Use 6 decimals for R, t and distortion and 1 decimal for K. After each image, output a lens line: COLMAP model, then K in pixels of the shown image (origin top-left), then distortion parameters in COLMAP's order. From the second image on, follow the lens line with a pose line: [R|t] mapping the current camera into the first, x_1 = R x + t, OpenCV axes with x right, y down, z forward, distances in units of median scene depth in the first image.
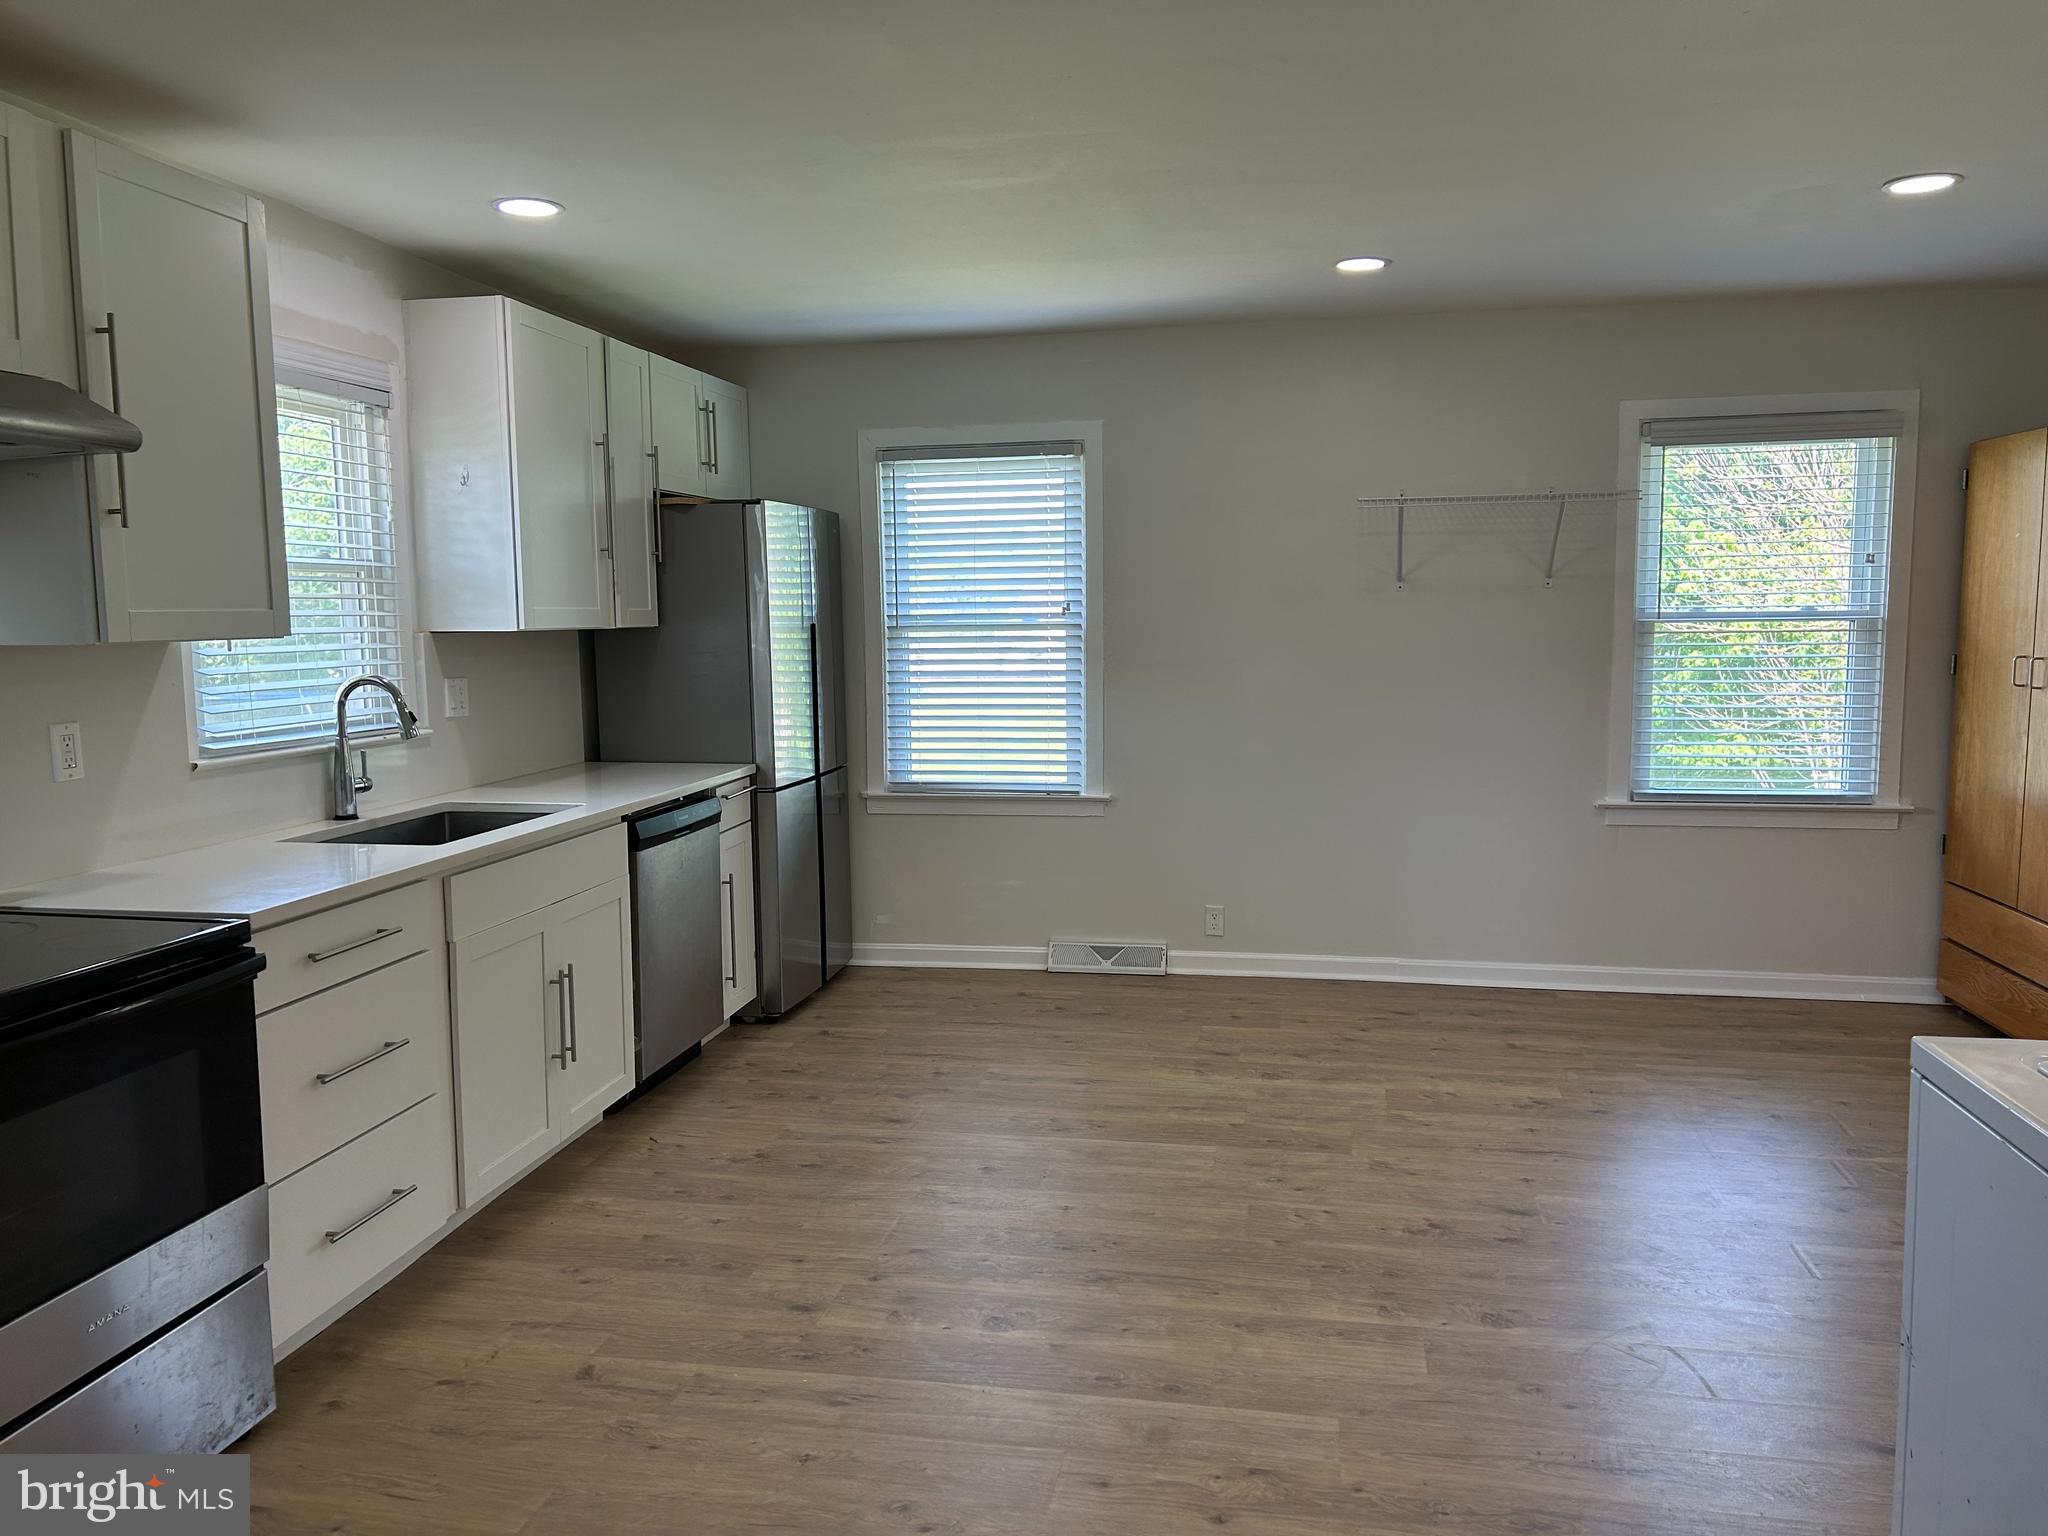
lens RADIAL K [[1538.5, 0, 1016.8], [0, 1538.5, 769.5], [0, 0, 1]] dist [0.072658, -0.083346]
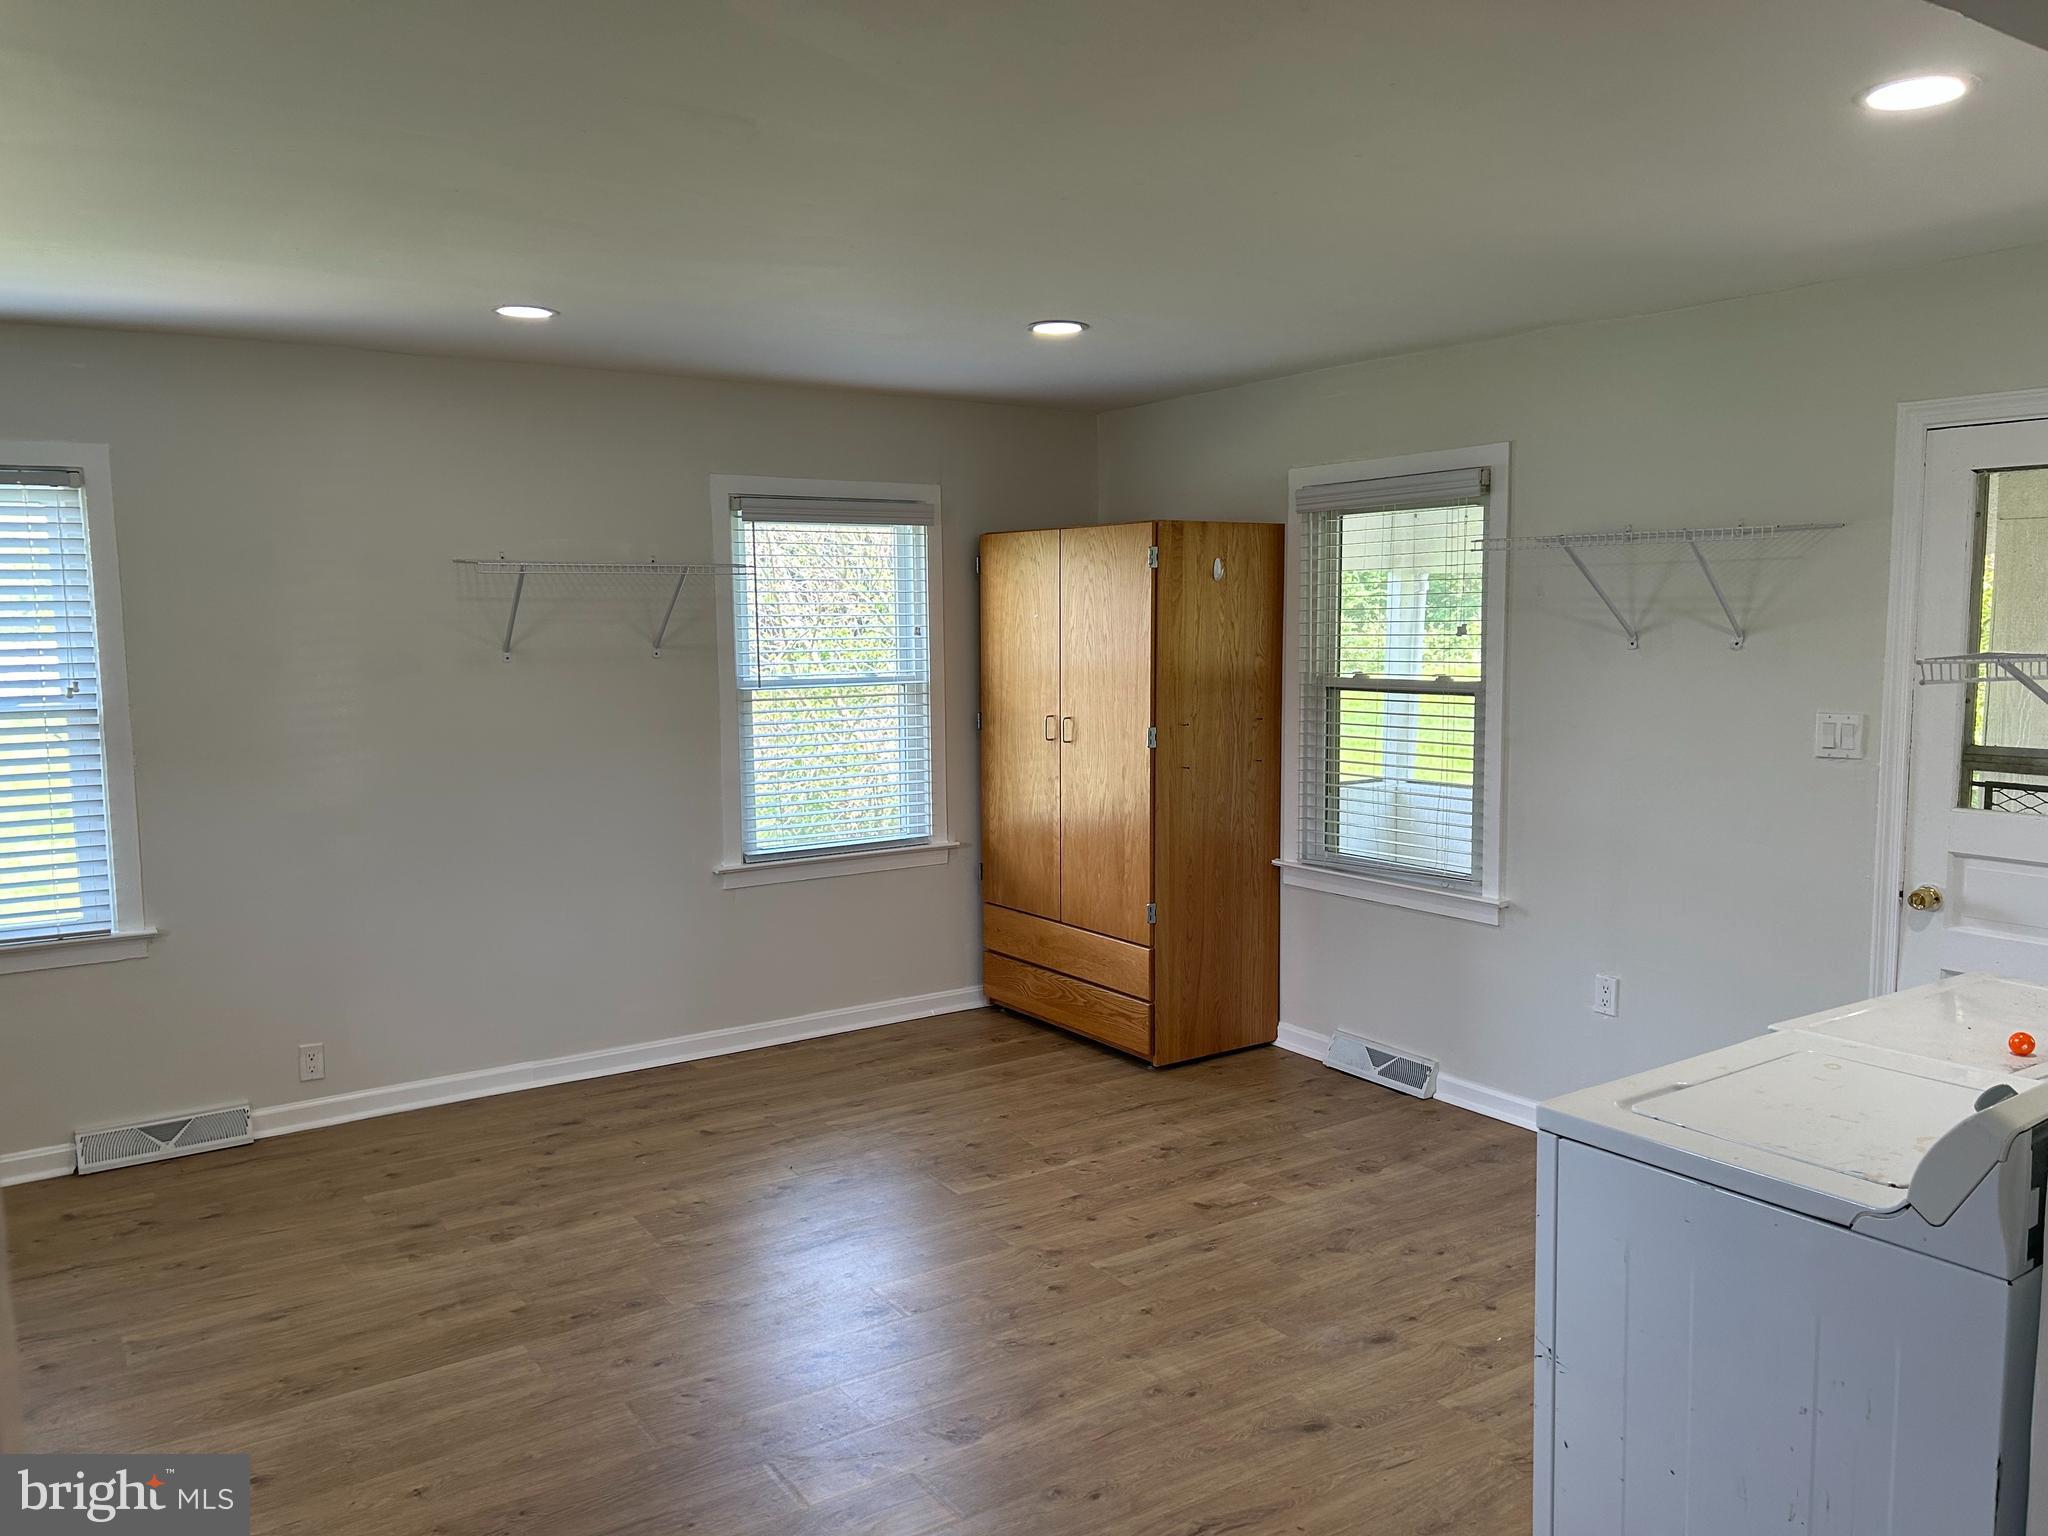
lens RADIAL K [[1538.5, 0, 1040.8], [0, 1538.5, 771.6], [0, 0, 1]] dist [0.072658, -0.083346]
pose [[0.703965, -0.068727, 0.706901, -0.208931], [0.075071, 0.996932, 0.022166, -0.054694], [-0.706256, 0.037464, 0.706965, 0.155194]]
